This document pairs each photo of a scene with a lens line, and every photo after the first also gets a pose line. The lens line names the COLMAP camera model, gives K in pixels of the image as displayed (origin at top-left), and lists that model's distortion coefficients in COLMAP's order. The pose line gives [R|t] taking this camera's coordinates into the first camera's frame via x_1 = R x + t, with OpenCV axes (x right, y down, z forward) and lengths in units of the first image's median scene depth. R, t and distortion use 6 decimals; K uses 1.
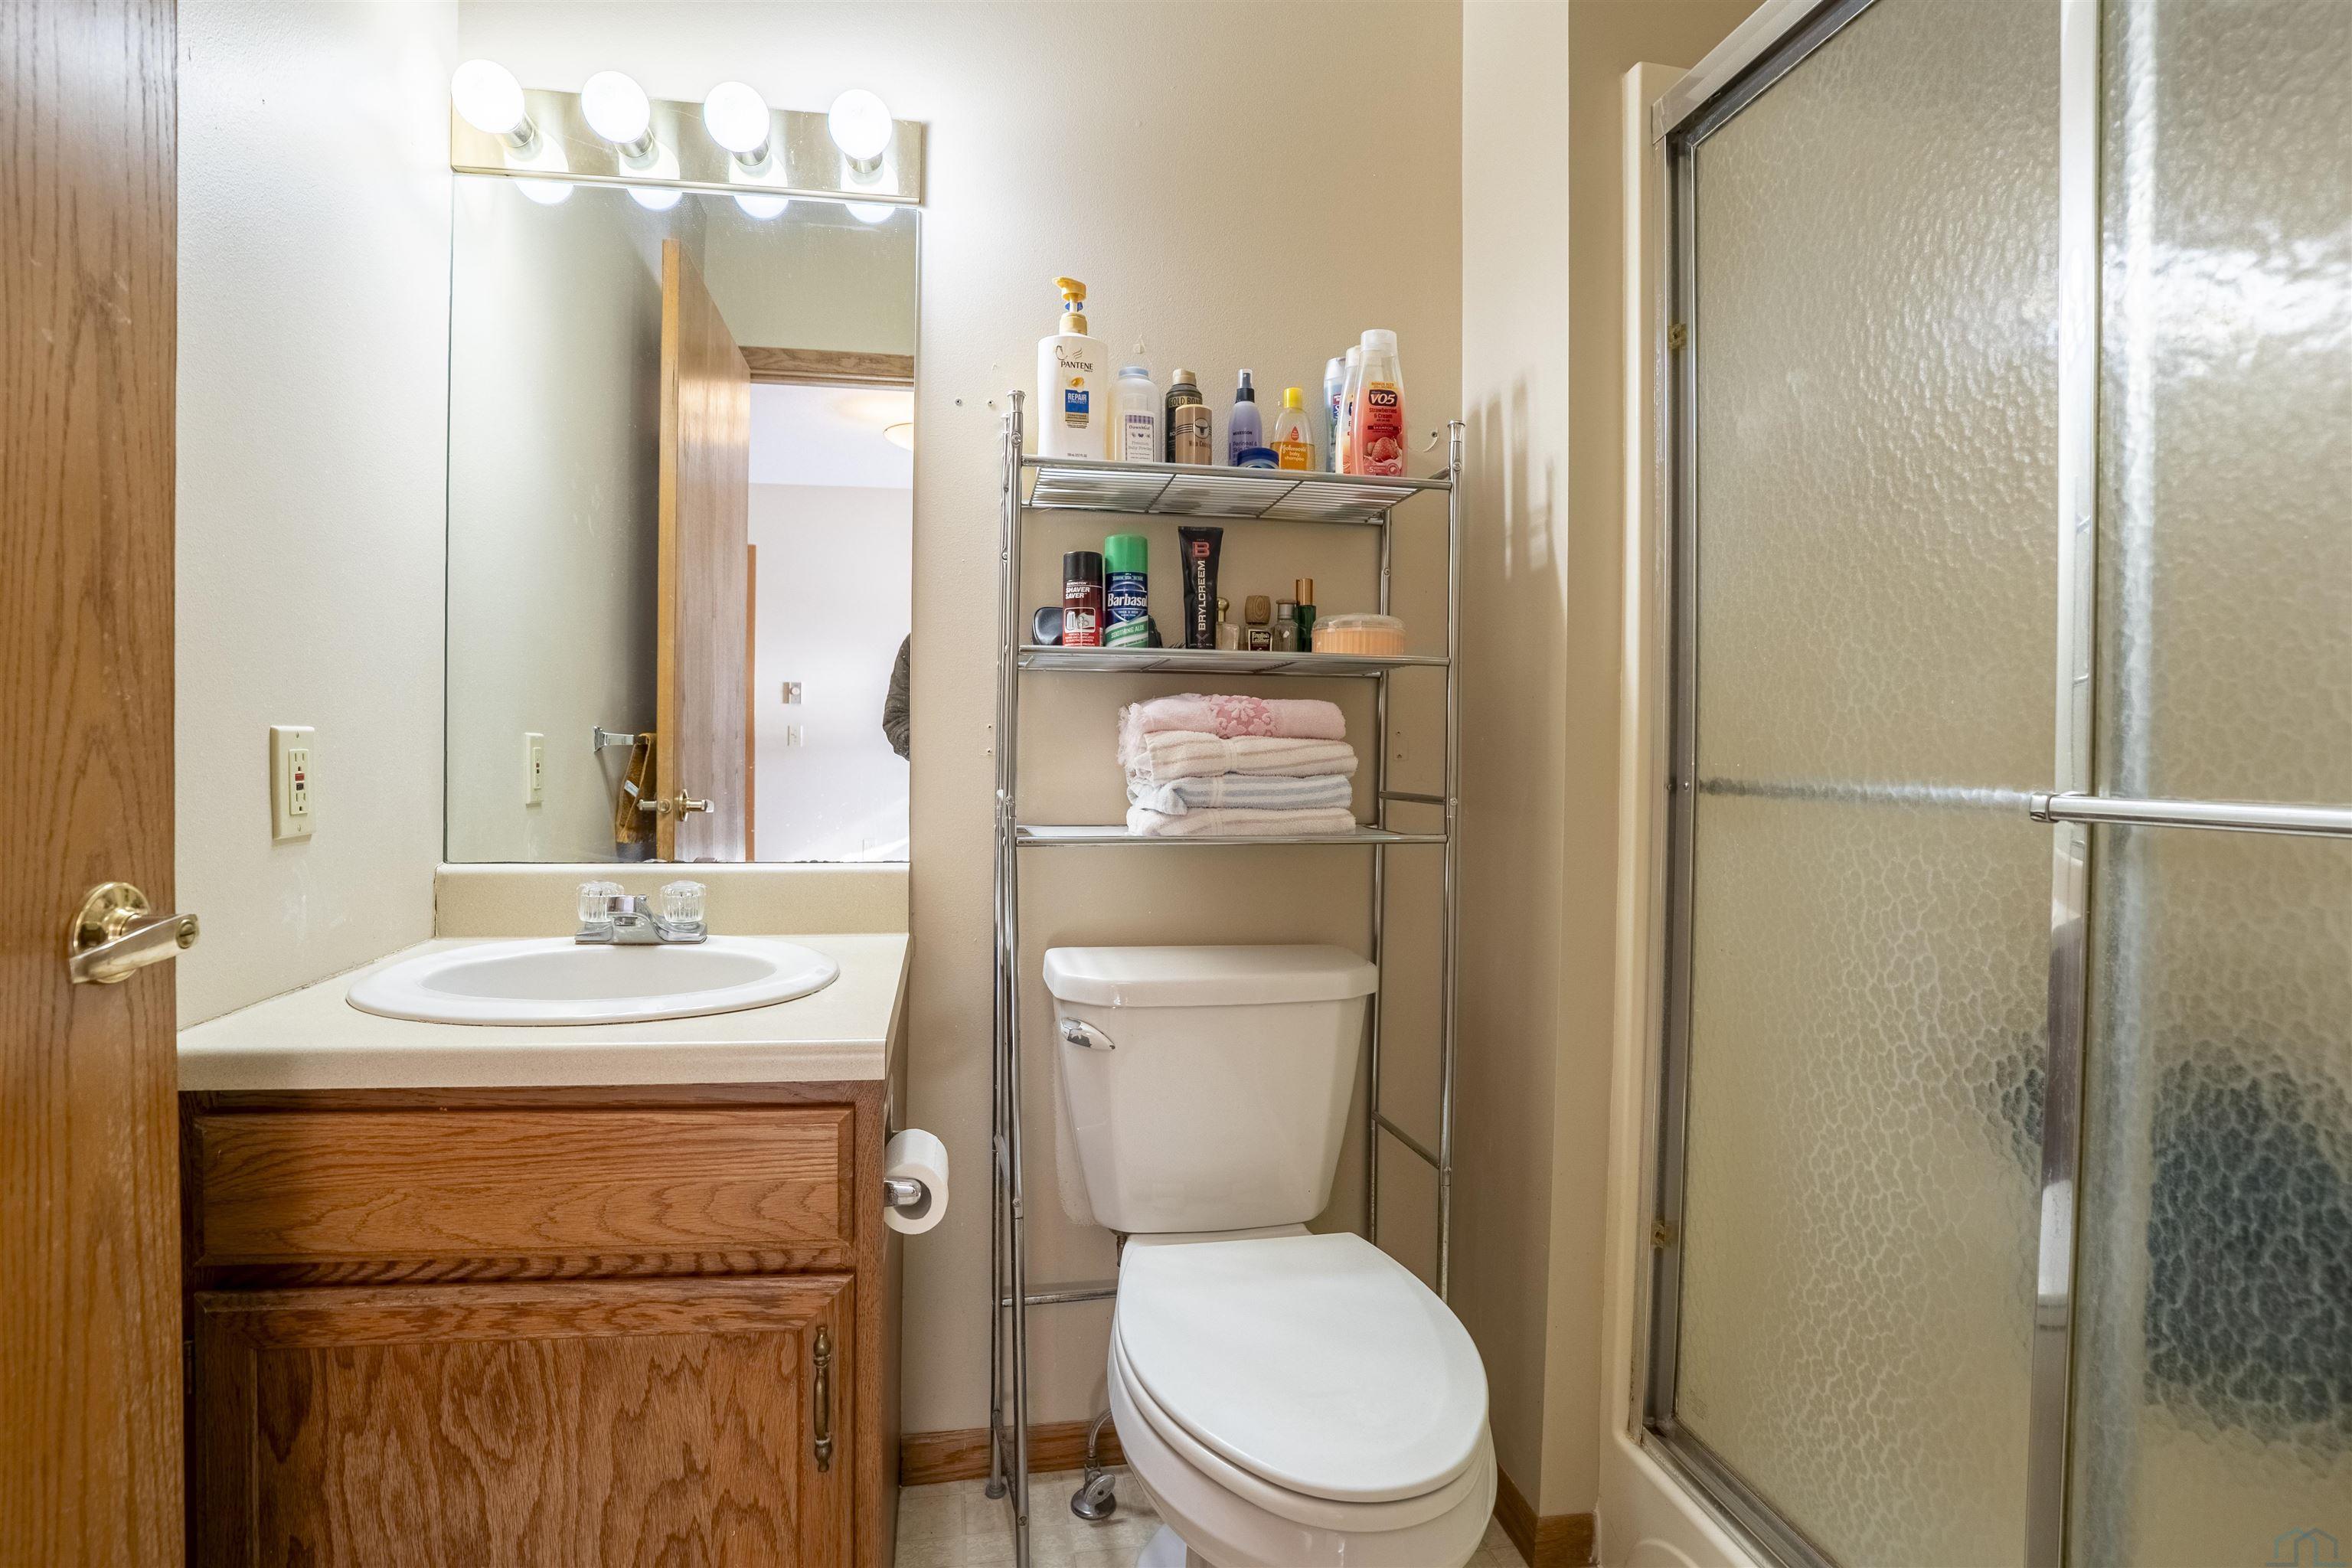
lens RADIAL K [[1117.5, 0, 1170.5], [0, 1117.5, 771.5], [0, 0, 1]] dist [-0.036135, 0.001122]
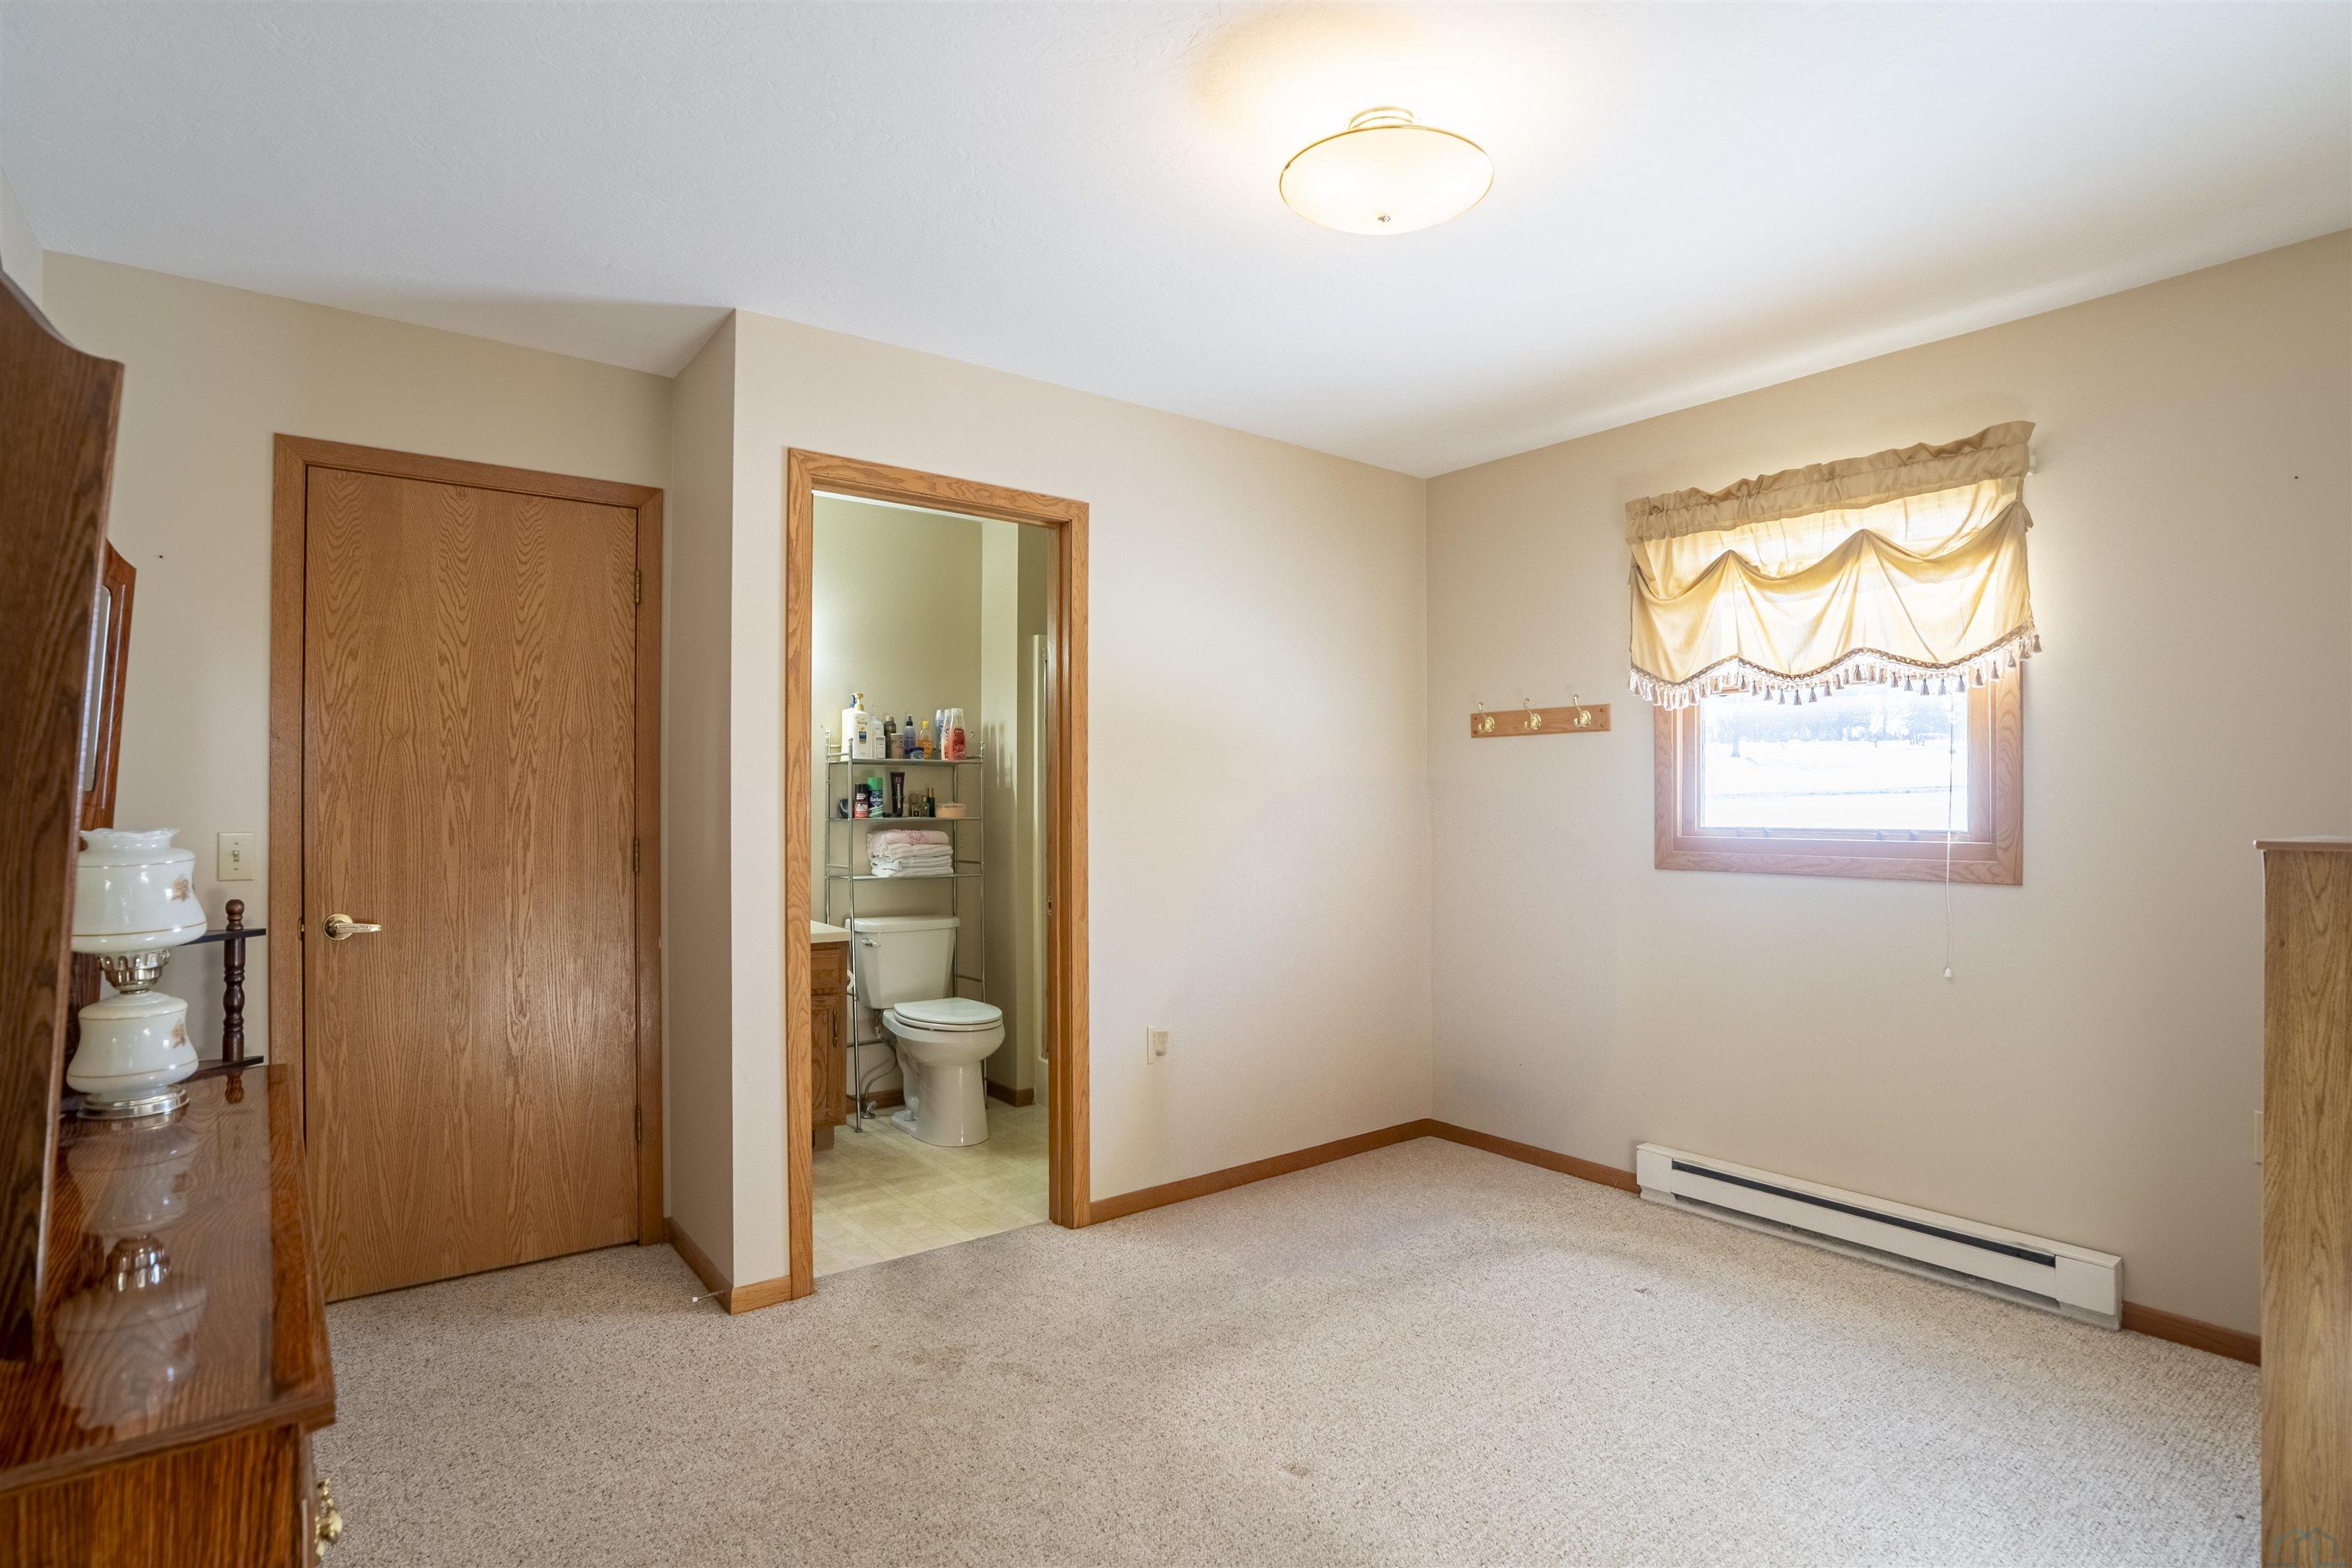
lens RADIAL K [[1164.8, 0, 1180.0], [0, 1164.8, 789.8], [0, 0, 1]] dist [-0.000014, -0.000001]
pose [[0.891333, -0.000106, 0.453350, -0.720056], [0.011338, 0.999692, -0.022057, -0.099309], [-0.453208, 0.024801, 0.891060, -2.131034]]
